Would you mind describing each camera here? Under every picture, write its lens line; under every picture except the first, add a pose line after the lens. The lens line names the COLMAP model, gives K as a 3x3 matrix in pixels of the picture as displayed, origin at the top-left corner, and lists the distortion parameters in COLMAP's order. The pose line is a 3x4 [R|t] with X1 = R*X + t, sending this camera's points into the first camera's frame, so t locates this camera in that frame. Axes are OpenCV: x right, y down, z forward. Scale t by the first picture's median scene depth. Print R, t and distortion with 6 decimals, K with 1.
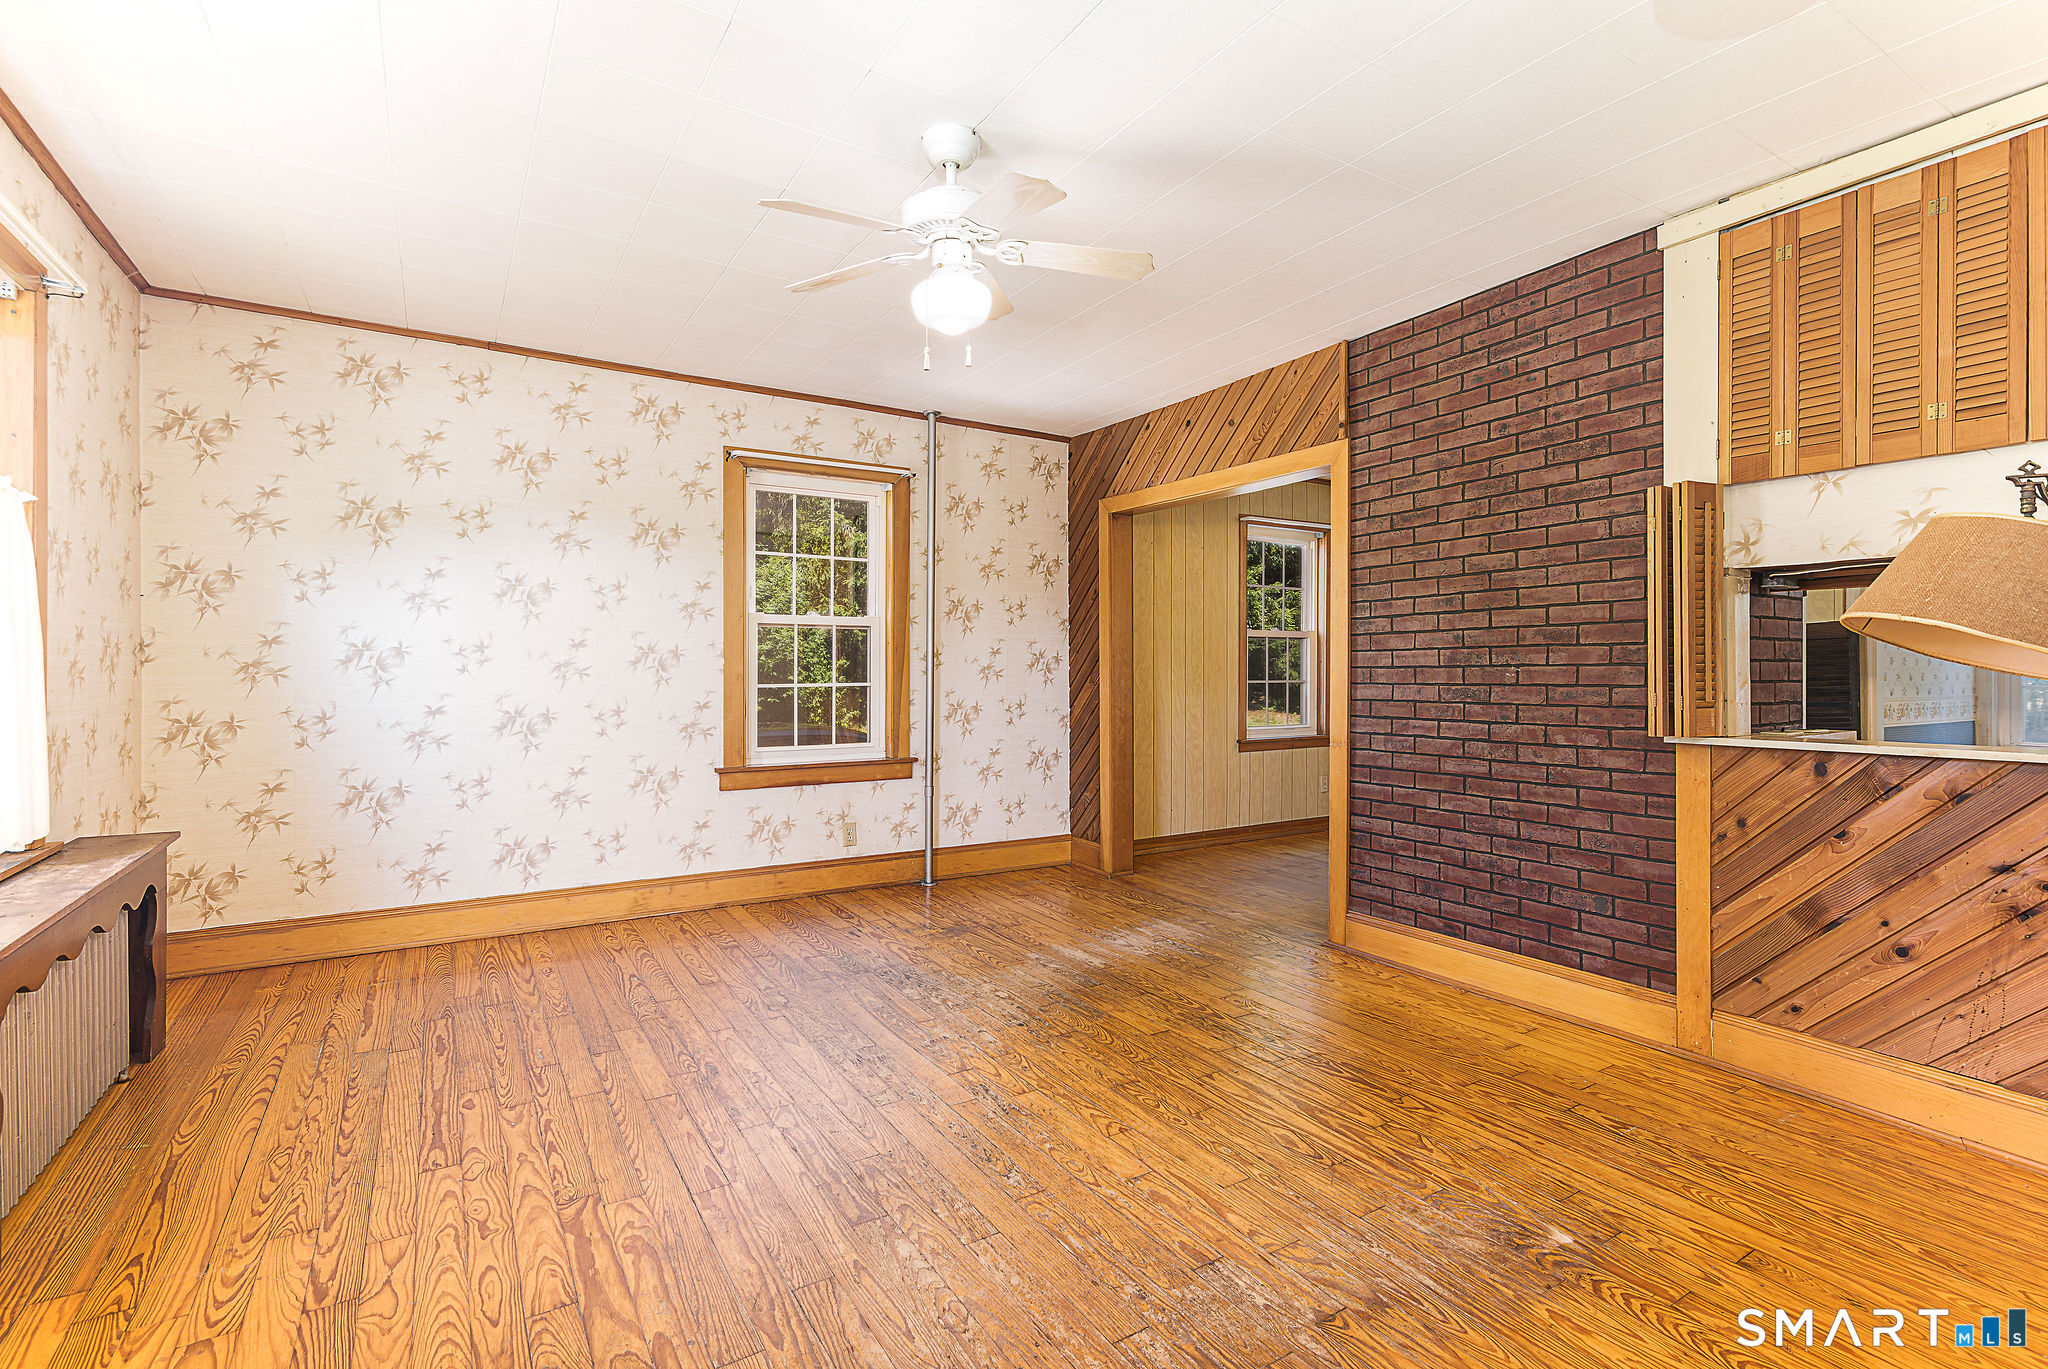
lens RADIAL K [[944.9, 0, 1025.3], [0, 944.9, 687.1], [0, 0, 1]] dist [0.013372, -0.001596]
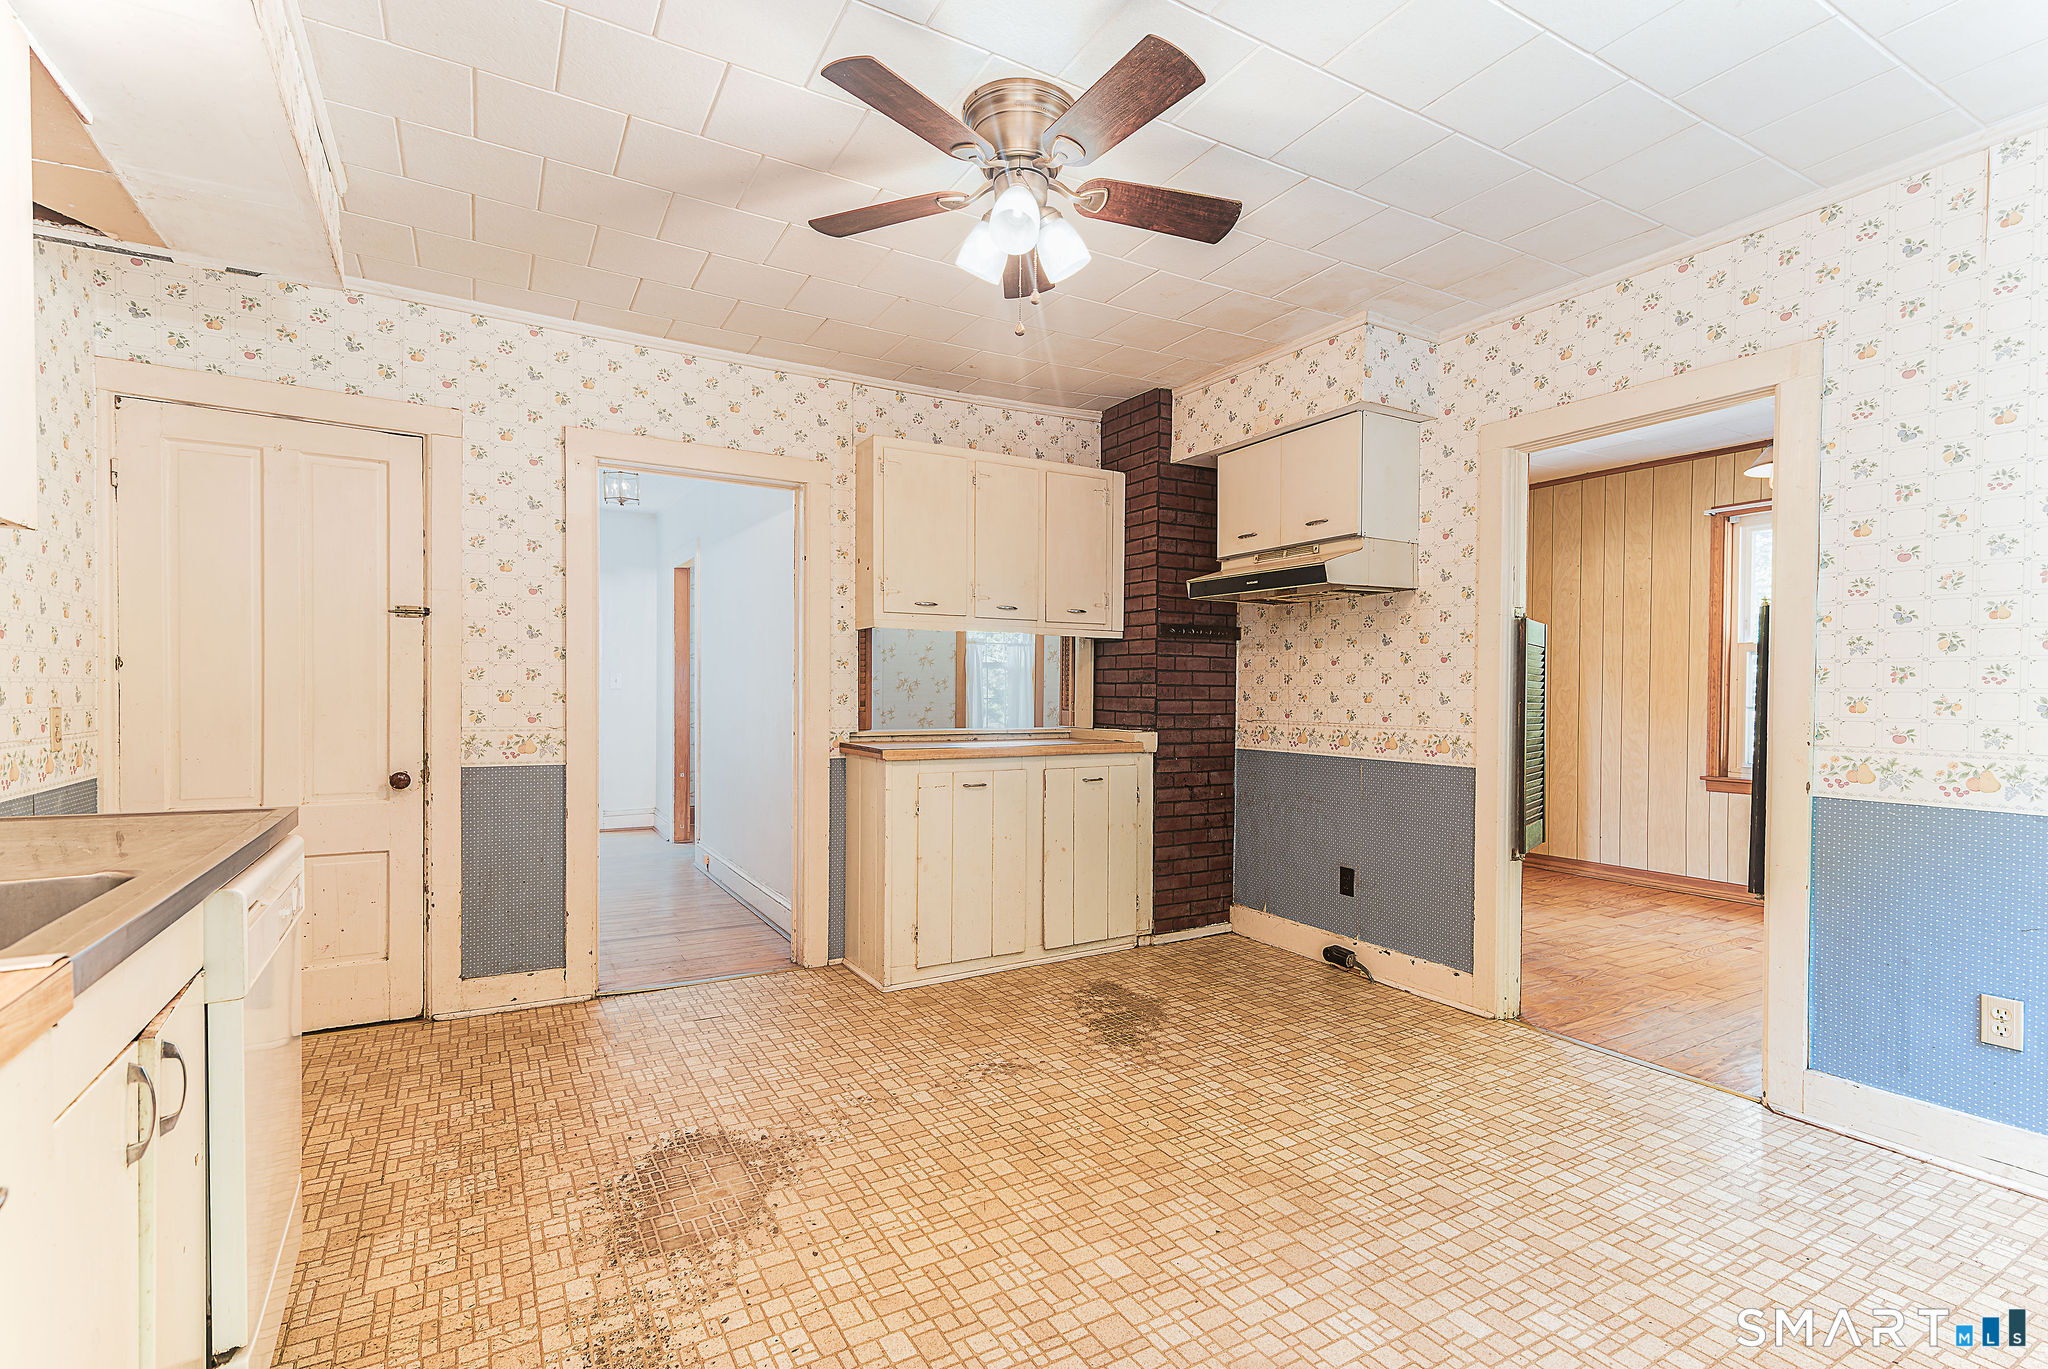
lens RADIAL K [[944.9, 0, 1038.2], [0, 944.9, 700.6], [0, 0, 1]] dist [0.013372, -0.001596]
pose [[-0.013600, 0.008635, -0.999870, 2.050635], [-0.025323, 0.999639, 0.008978, -0.007113], [0.999587, 0.025442, -0.013377, 0.789477]]
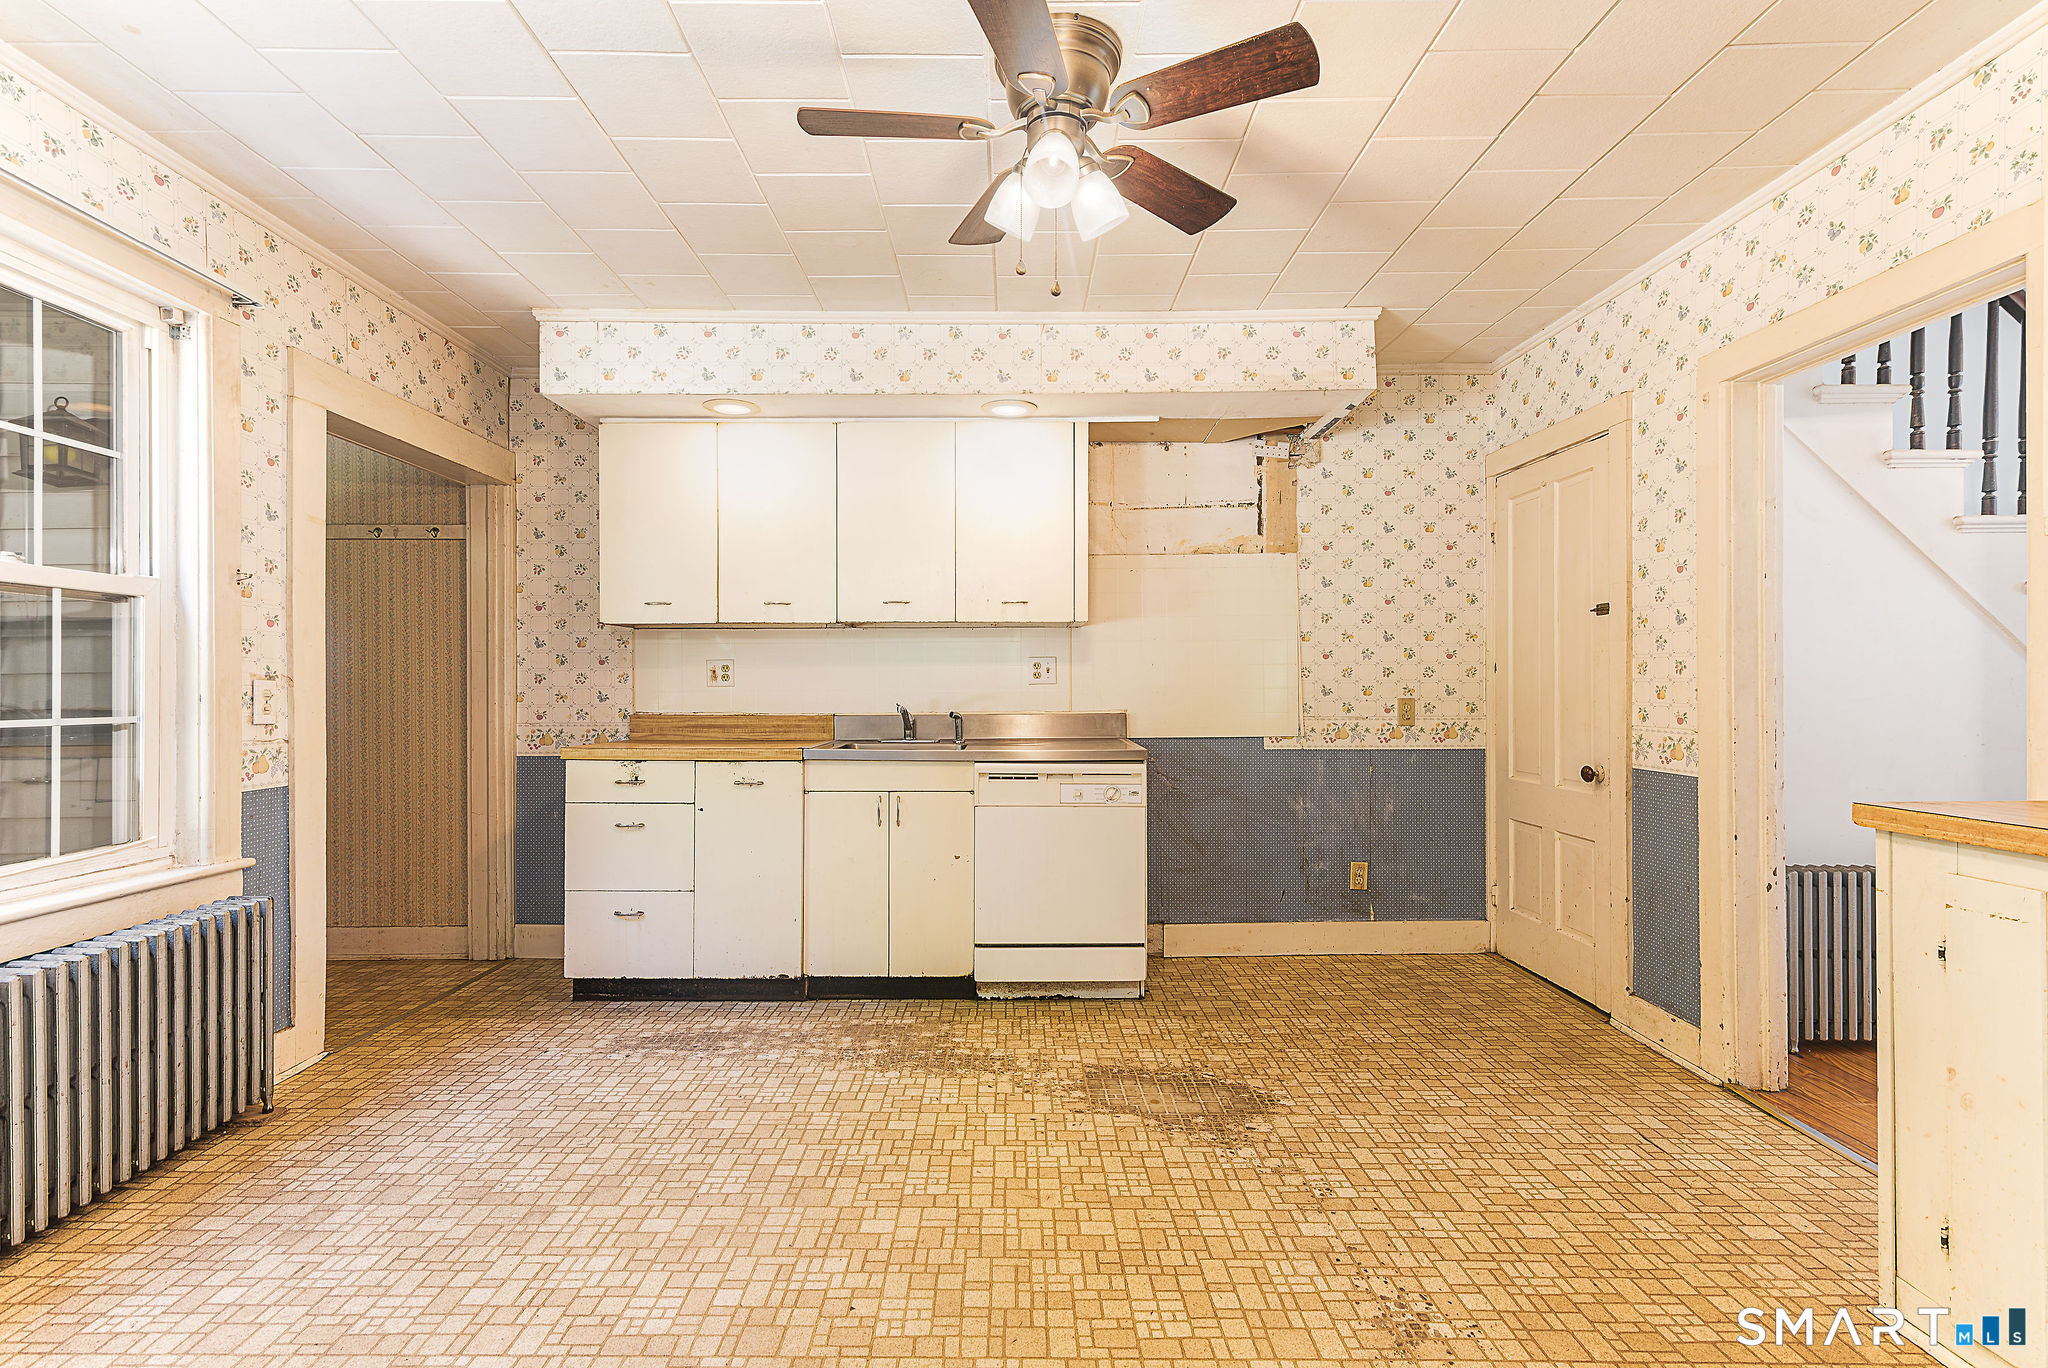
lens RADIAL K [[944.9, 0, 999.5], [0, 944.9, 689.2], [0, 0, 1]] dist [0.013372, -0.001596]
pose [[-0.848068, 0.002074, 0.529883, 1.097665], [0.013042, 0.999771, 0.016960, -0.014978], [-0.529727, 0.021294, -0.847901, 1.298947]]
